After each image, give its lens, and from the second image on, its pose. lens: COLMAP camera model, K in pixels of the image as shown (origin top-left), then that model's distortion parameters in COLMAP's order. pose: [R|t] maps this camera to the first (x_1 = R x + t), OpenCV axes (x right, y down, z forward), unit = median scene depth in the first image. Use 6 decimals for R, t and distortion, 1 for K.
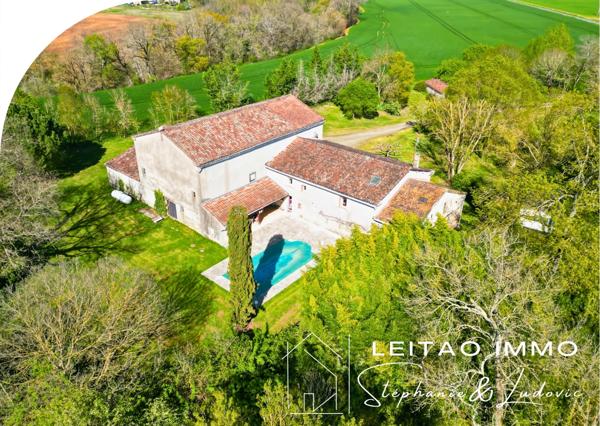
lens RADIAL K [[372.0, 0, 300.0], [0, 372.0, 213.0], [0, 0, 1]] dist [0.021462, -0.001077]
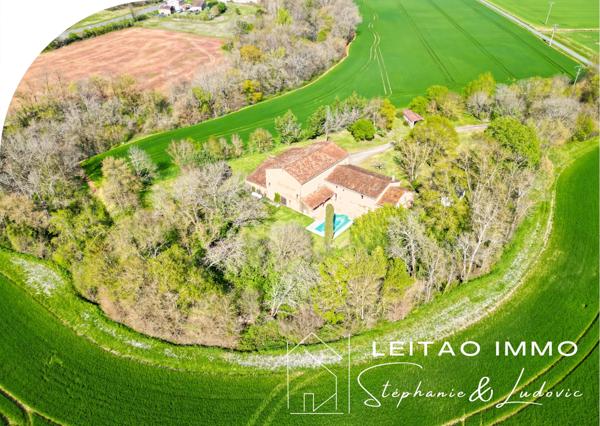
lens RADIAL K [[372.0, 0, 300.0], [0, 372.0, 213.0], [0, 0, 1]] dist [0.021462, -0.001077]
pose [[0.999416, -0.022729, 0.025514, -0.292335], [0.020550, 0.996368, 0.082636, -0.116350], [-0.027299, -0.082064, 0.996253, -1.159486]]
